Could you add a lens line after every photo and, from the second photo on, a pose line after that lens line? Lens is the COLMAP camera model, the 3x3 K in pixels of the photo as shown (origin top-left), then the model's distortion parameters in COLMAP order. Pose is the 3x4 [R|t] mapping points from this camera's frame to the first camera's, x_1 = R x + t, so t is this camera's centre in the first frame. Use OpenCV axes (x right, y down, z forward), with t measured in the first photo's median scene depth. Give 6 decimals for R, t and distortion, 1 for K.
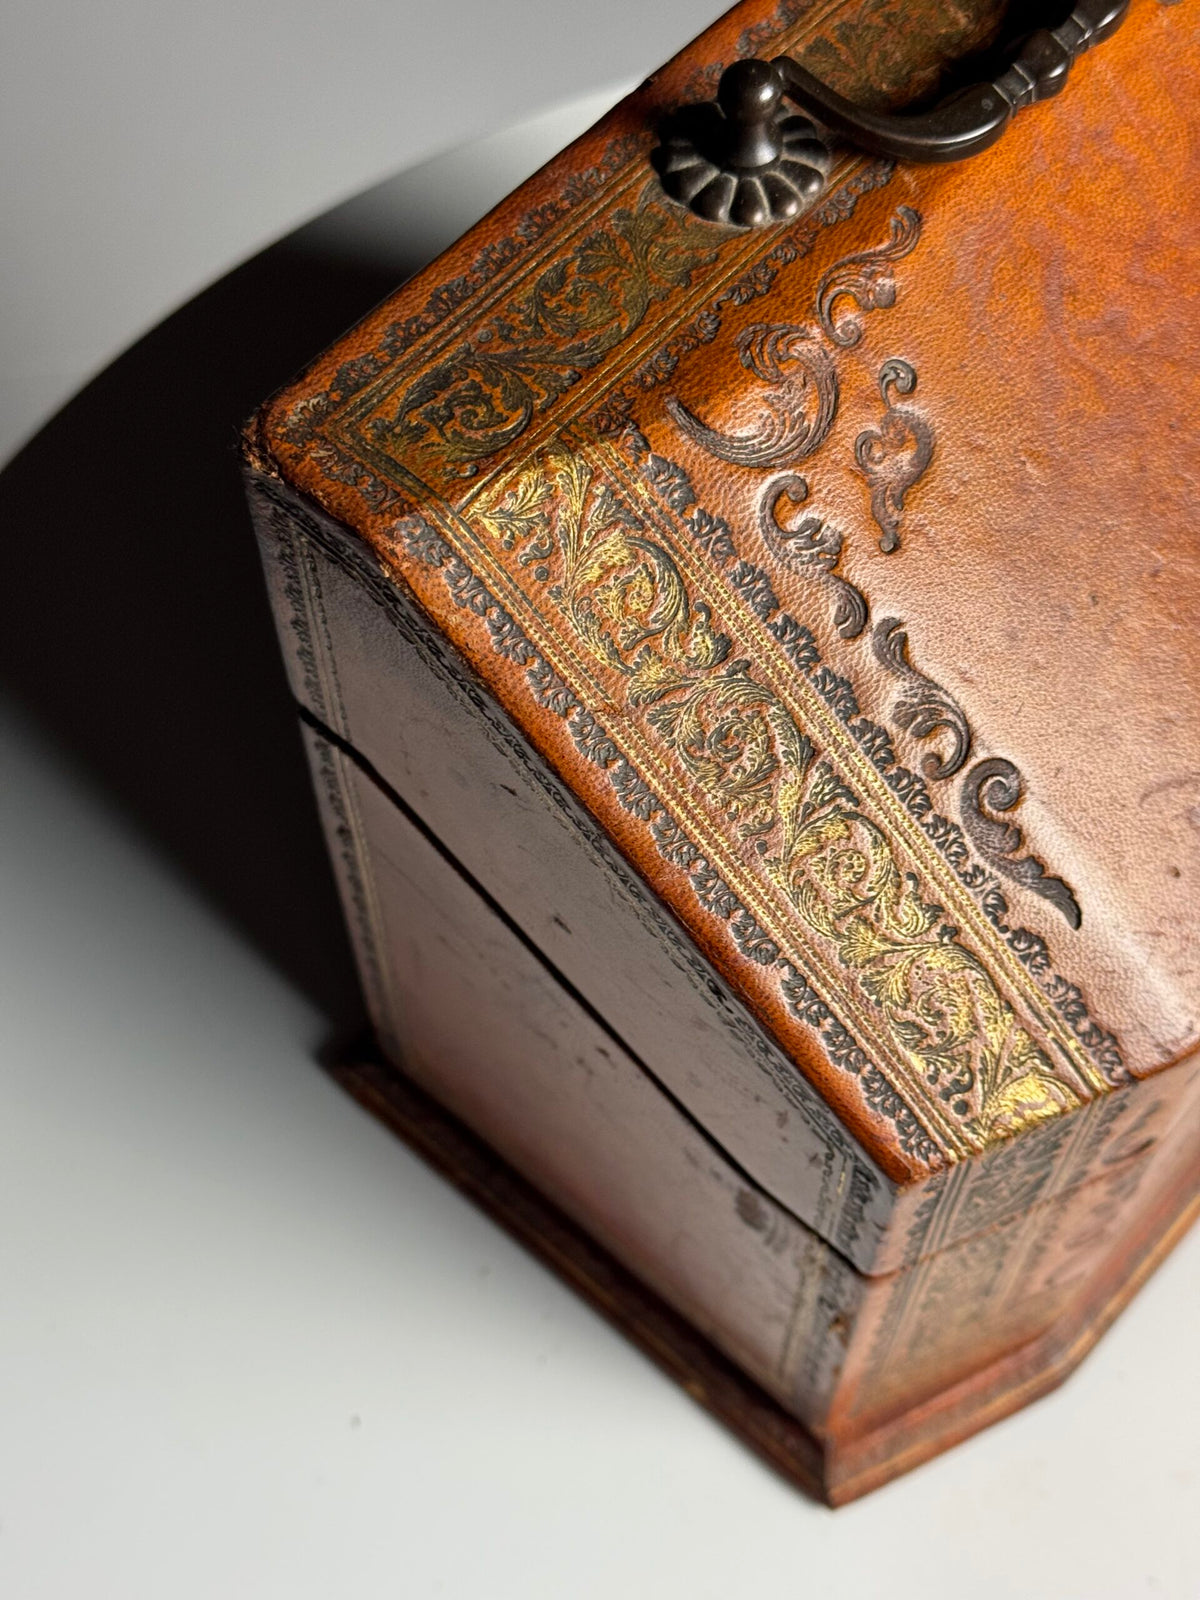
lens RADIAL K [[2345.3, 0, 595.4], [0, 2345.3, 790.7], [0, 0, 1]] dist [0.114470, 0.000000]
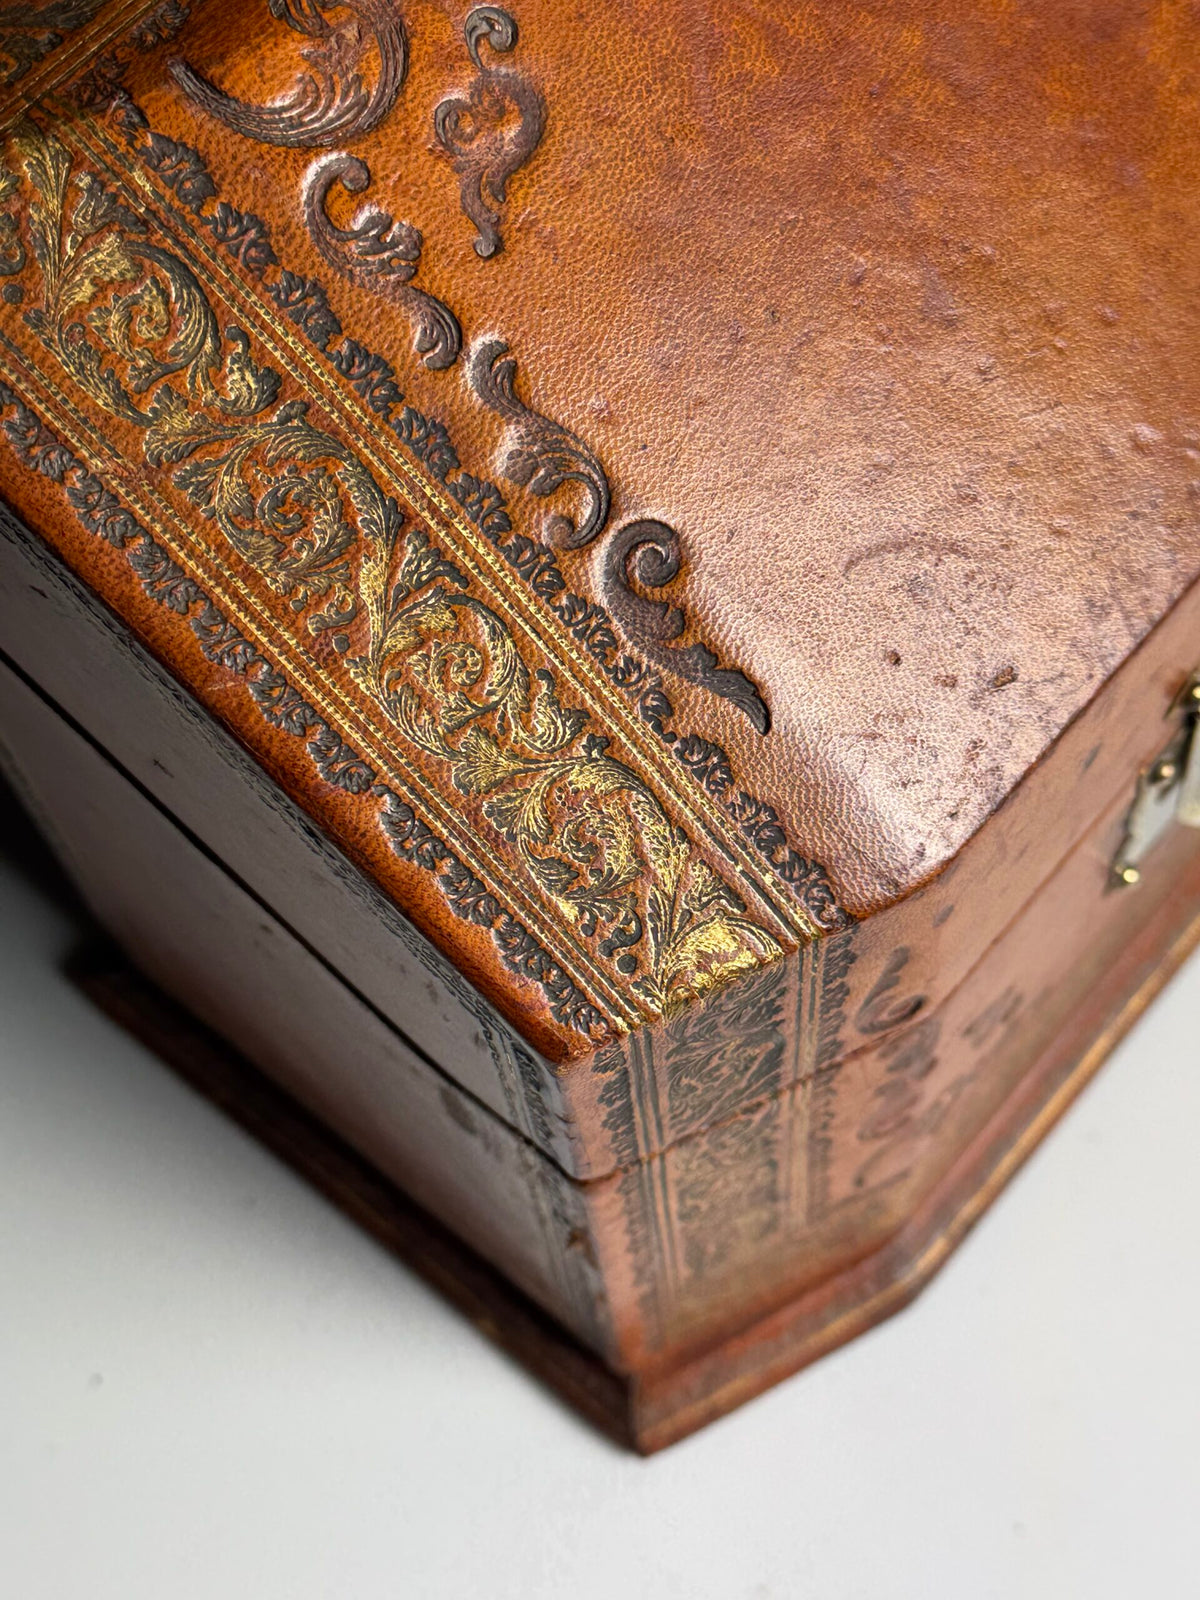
lens RADIAL K [[2345.3, 0, 607.7], [0, 2345.3, 809.2], [0, 0, 1]] dist [0.114470, 0.000000]
pose [[0.998200, -0.047259, -0.036920, 0.182926], [0.048401, 0.998356, 0.030693, 0.058565], [0.035409, -0.032425, 0.998847, 0.212590]]
